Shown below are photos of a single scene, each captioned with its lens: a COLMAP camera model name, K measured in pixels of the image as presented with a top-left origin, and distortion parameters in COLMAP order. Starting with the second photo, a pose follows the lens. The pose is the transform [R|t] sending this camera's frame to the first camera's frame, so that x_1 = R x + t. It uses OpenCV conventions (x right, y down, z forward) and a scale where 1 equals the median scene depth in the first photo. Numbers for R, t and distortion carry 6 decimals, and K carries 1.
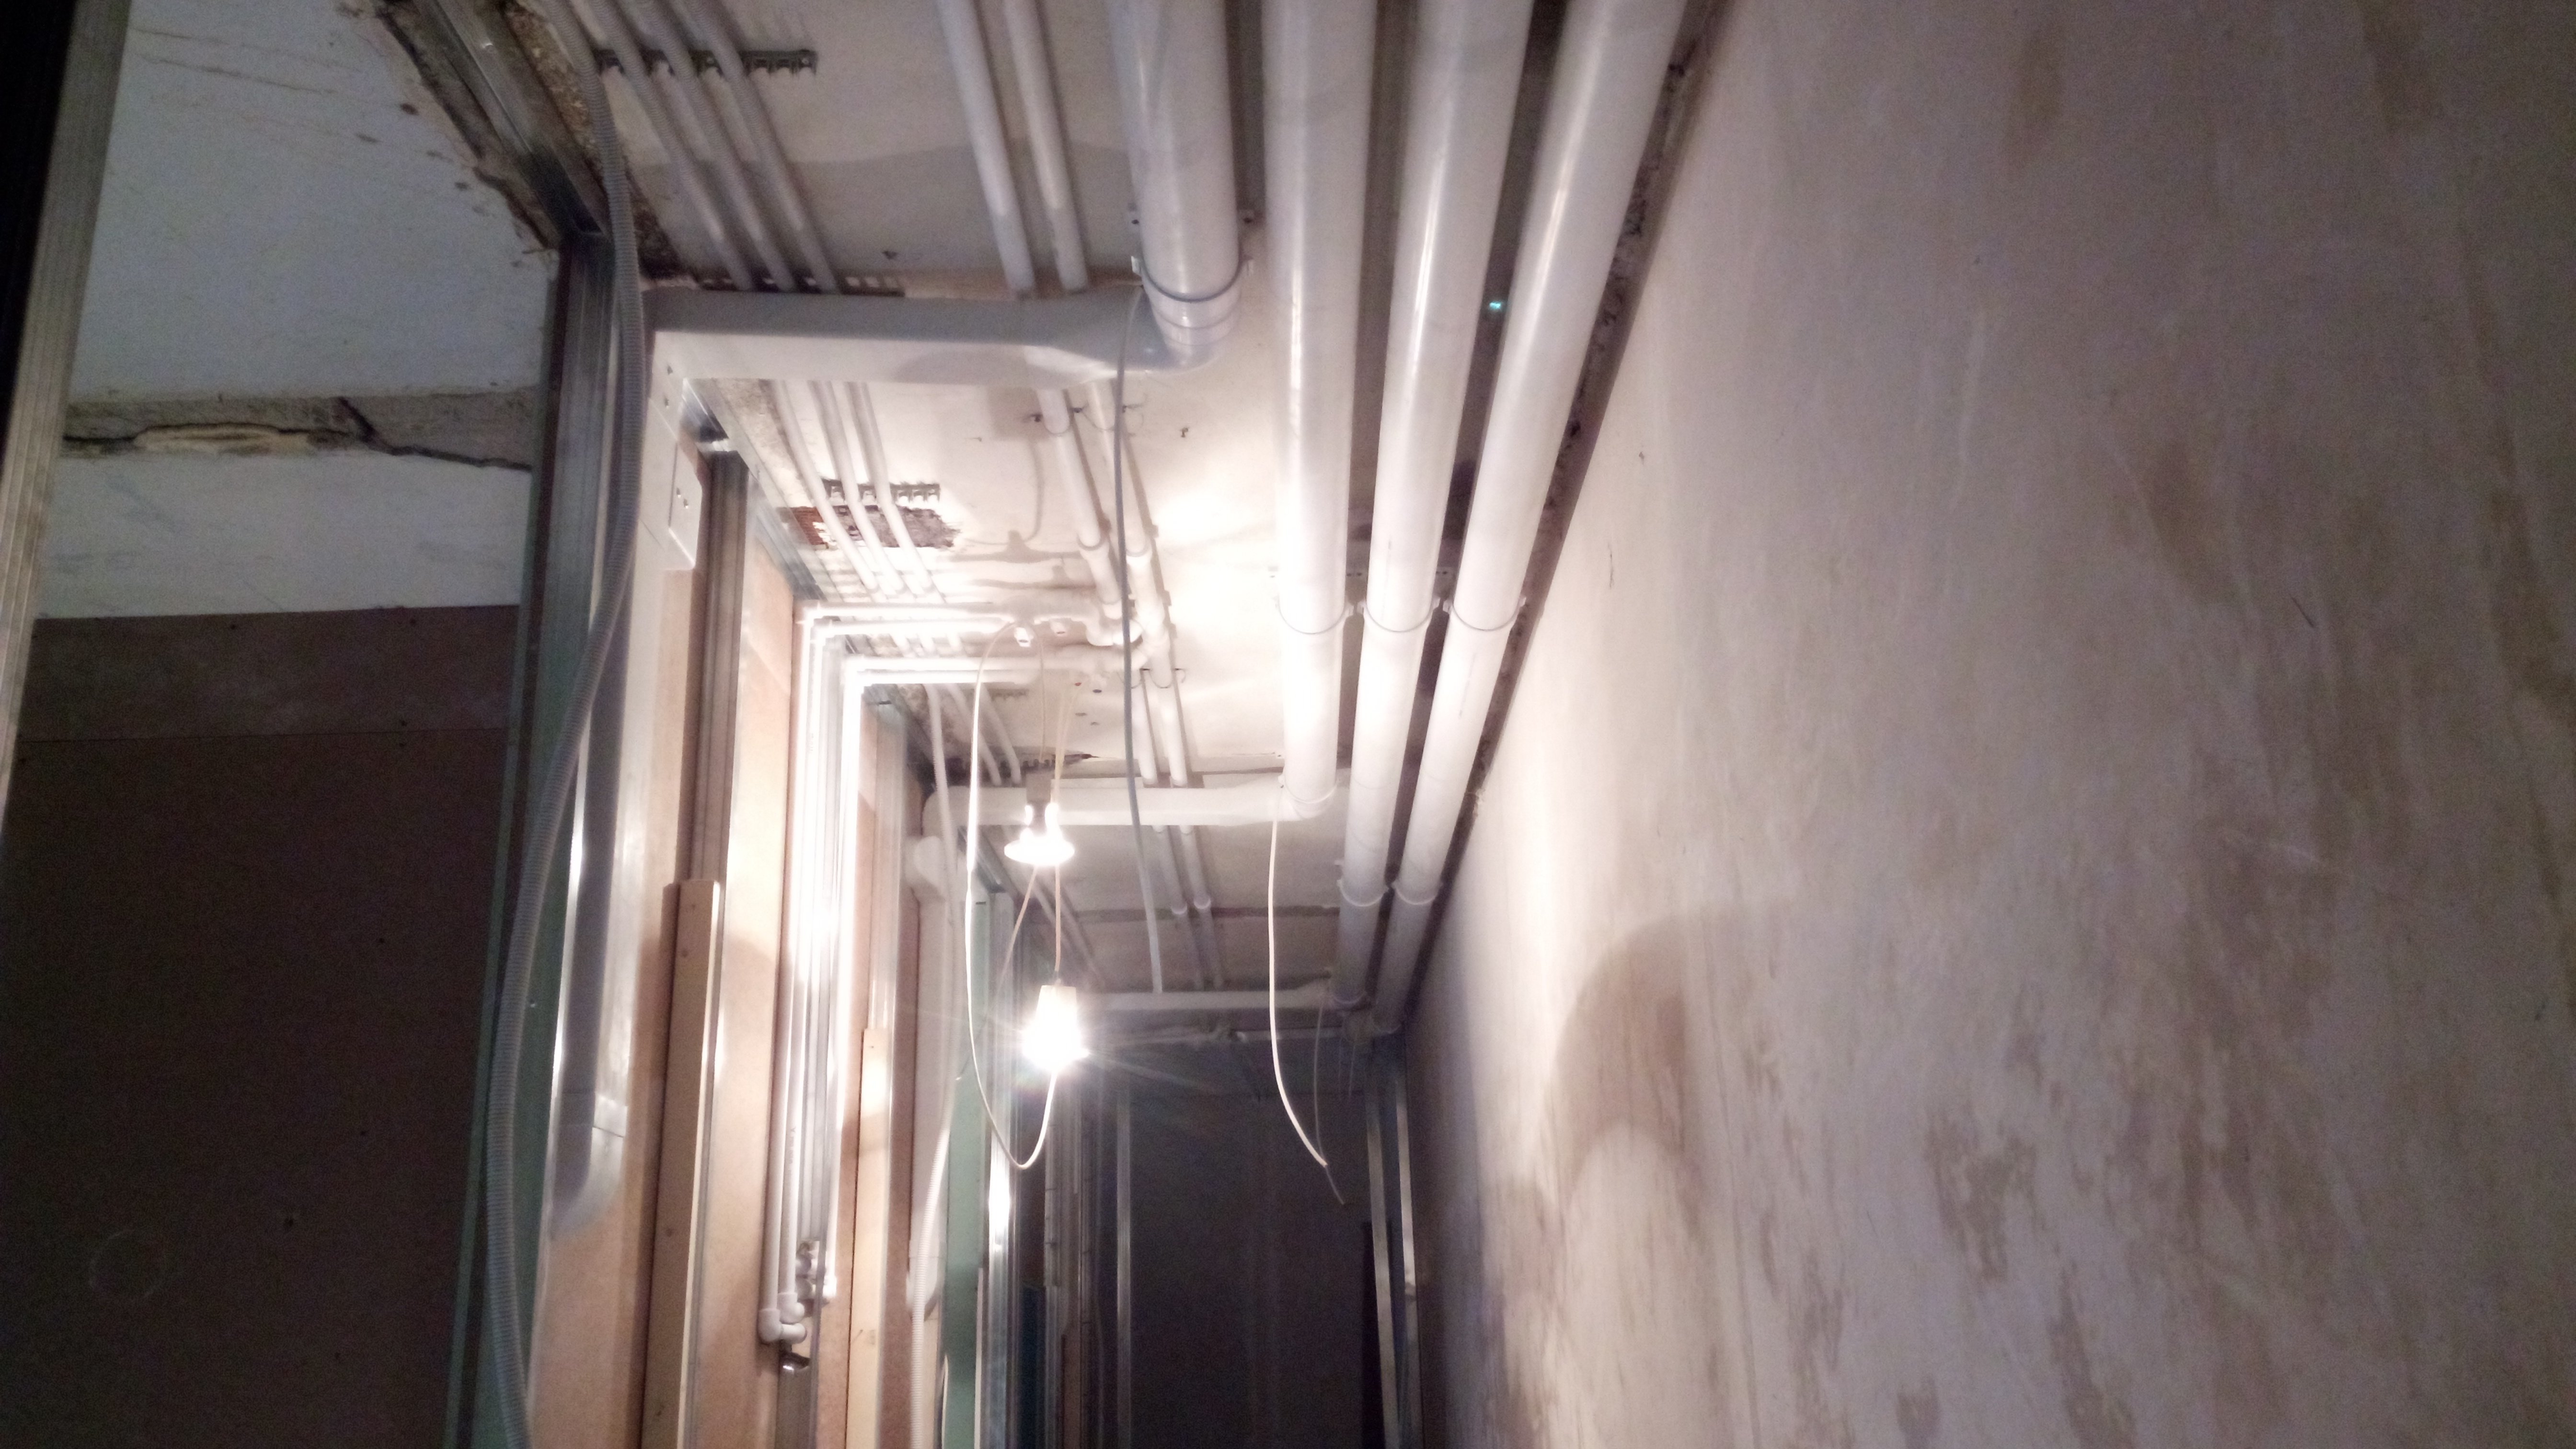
lens RADIAL K [[2186.3, 0, 1288.0], [0, 2186.3, 724.5], [0, 0, 1]] dist [0.188883, -0.420964]
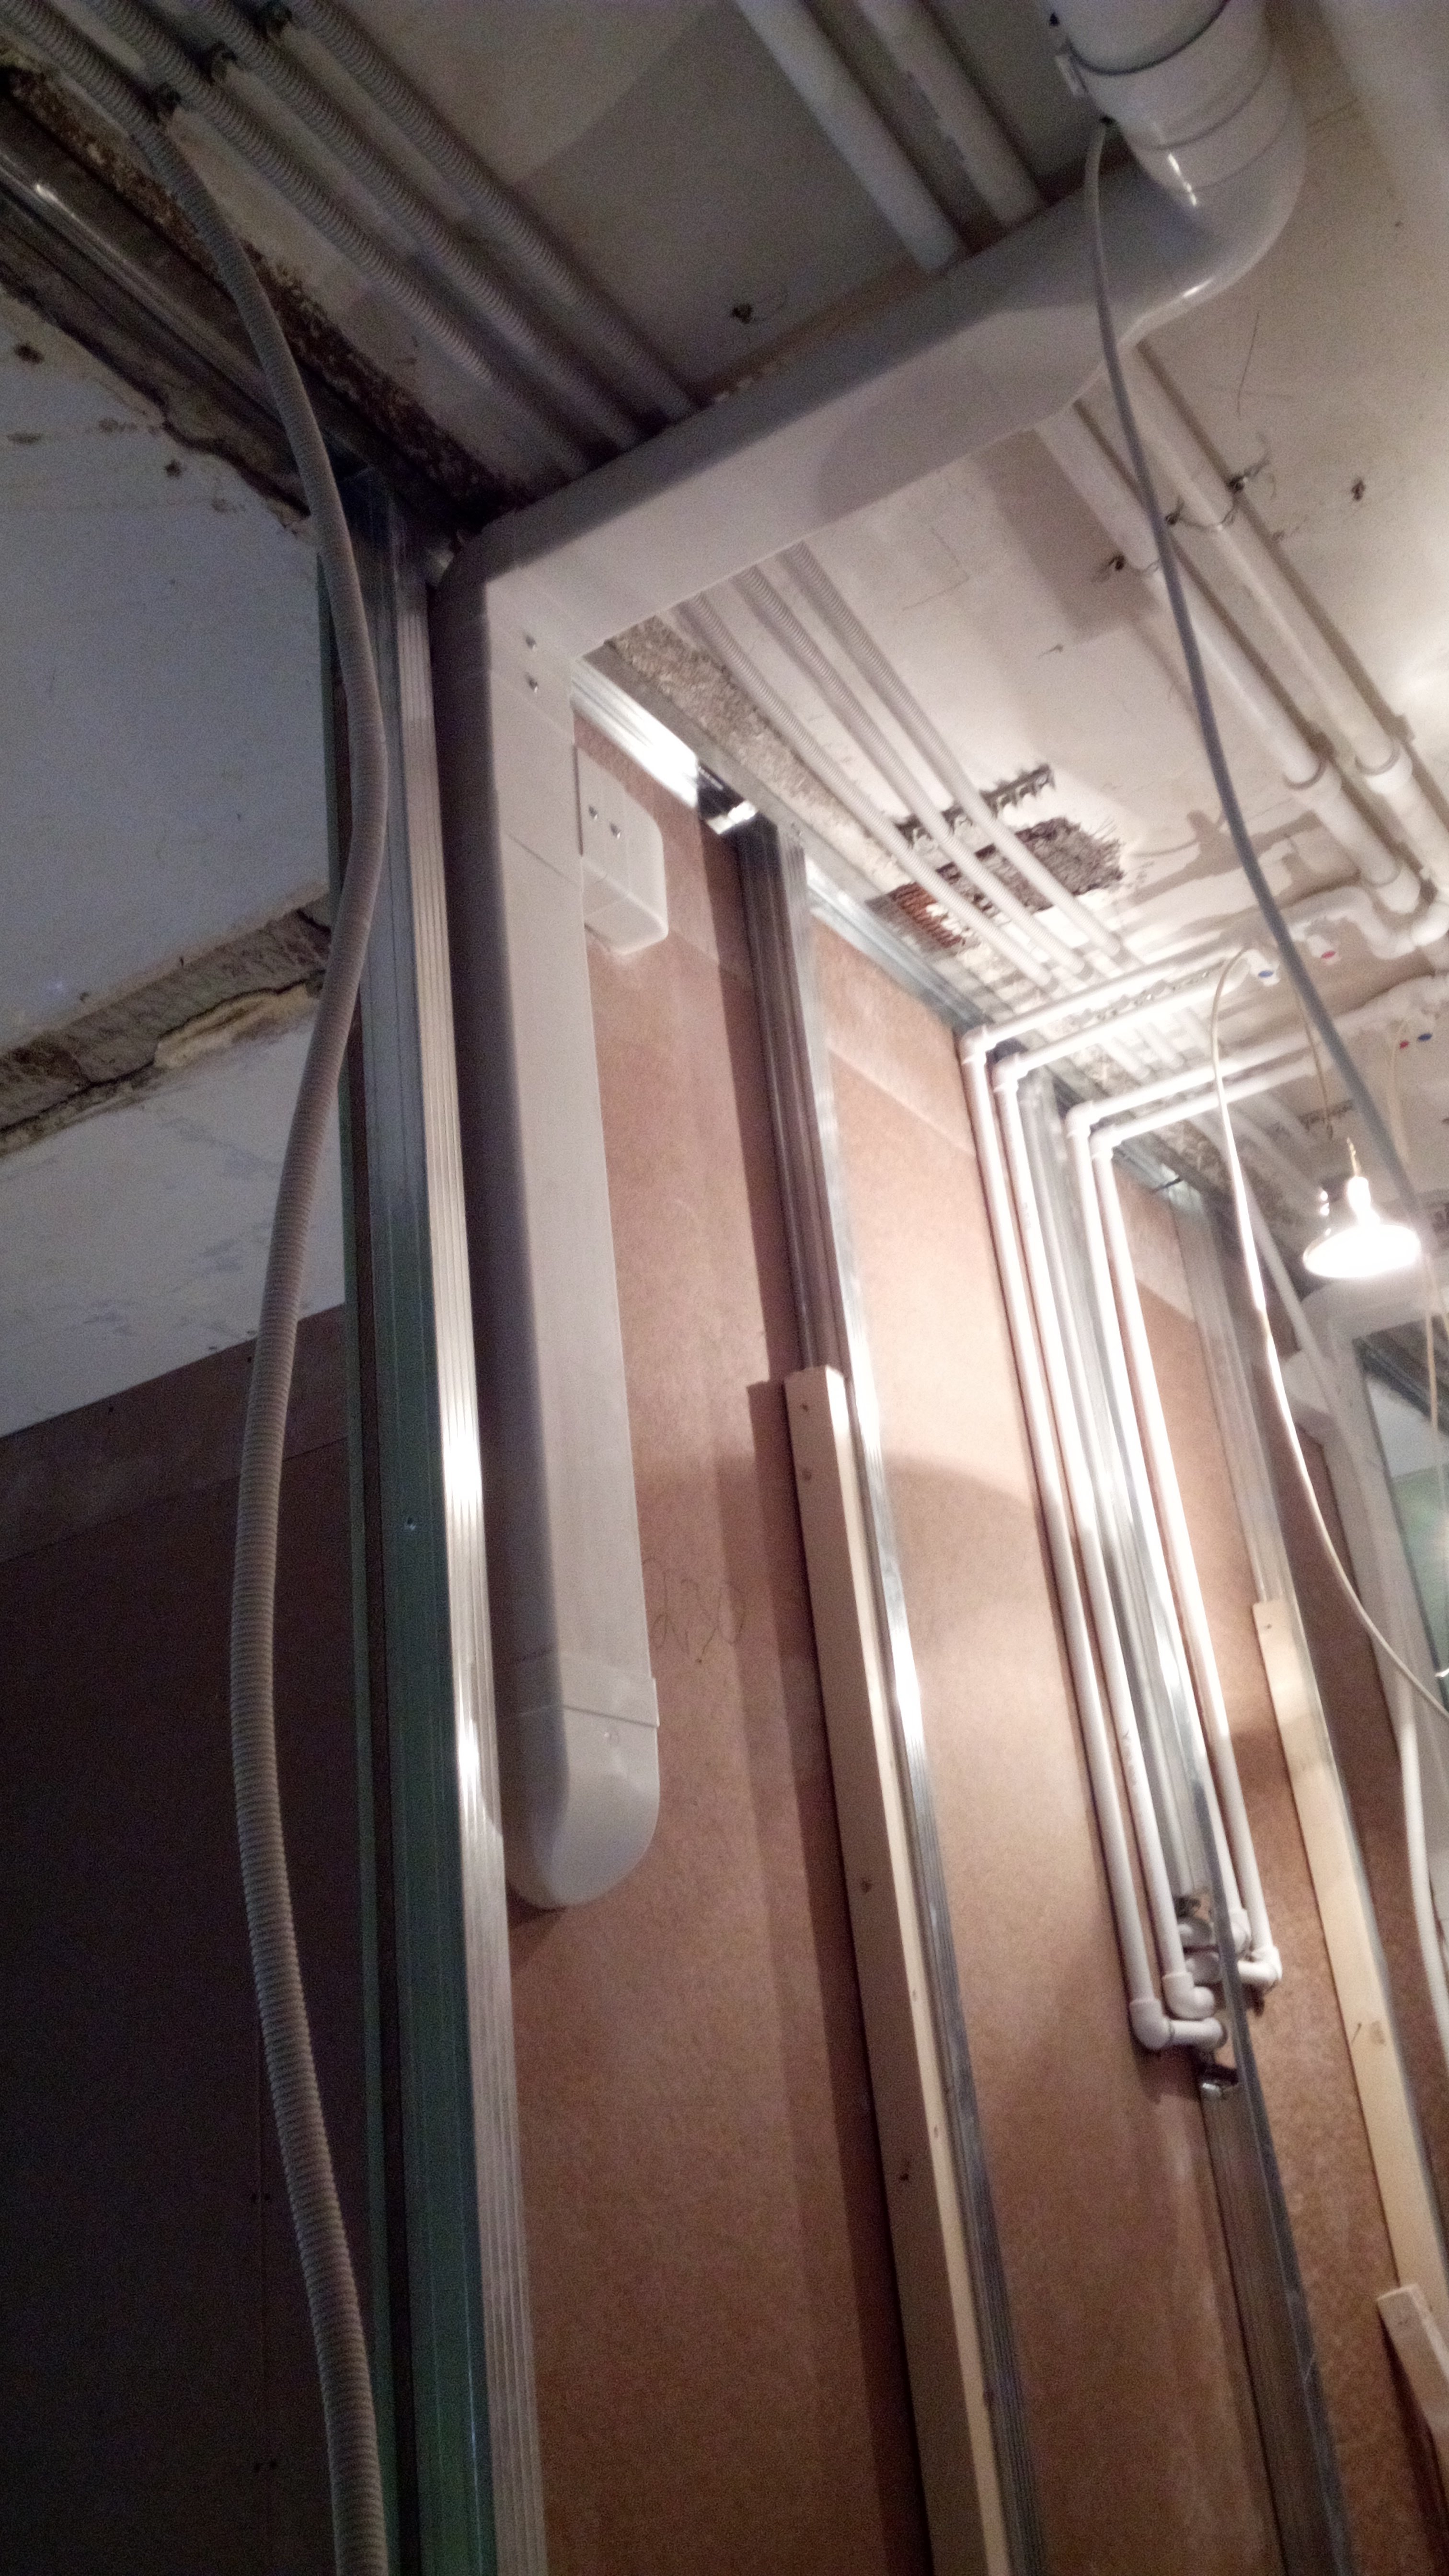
lens RADIAL K [[2186.3, 0, 626.9], [0, 2186.3, 1267.3], [0, 0, 1]] dist [0.188883, -0.420964]
pose [[0.832426, -0.278020, -0.479345, 0.019871], [0.237941, 0.960558, -0.143919, 0.107999], [0.500451, 0.005746, 0.865746, 0.332377]]
